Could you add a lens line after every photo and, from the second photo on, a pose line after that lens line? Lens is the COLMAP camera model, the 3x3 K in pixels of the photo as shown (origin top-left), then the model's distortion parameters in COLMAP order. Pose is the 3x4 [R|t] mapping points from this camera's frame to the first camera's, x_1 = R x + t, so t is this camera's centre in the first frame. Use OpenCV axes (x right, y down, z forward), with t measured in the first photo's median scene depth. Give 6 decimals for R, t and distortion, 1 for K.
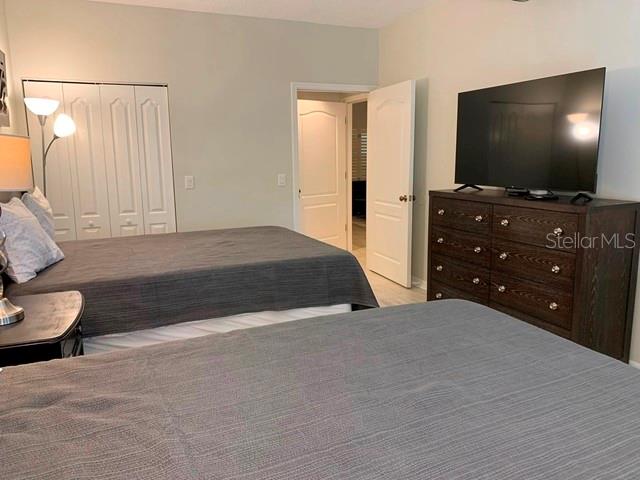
lens RADIAL K [[485.7, 0, 320.0], [0, 485.7, 240.0], [0, 0, 1]] dist [0.013816, 0.000112]
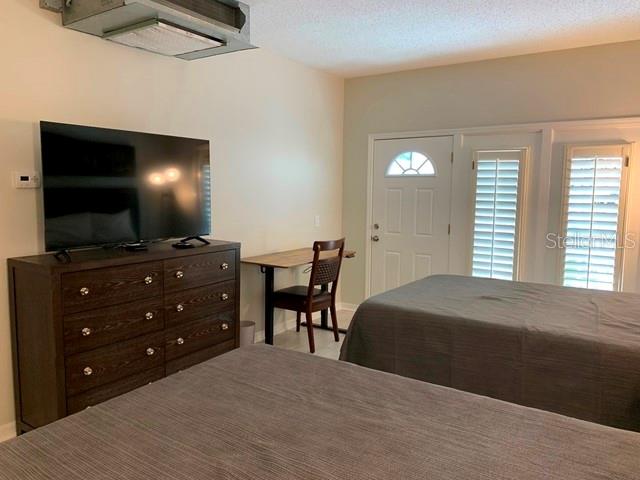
lens RADIAL K [[485.7, 0, 320.0], [0, 485.7, 240.0], [0, 0, 1]] dist [0.013816, 0.000112]
pose [[-0.536832, -0.086171, 0.839277, -0.578016], [0.143140, 0.971047, 0.191258, -0.242186], [-0.831458, 0.222808, -0.508955, 1.194502]]
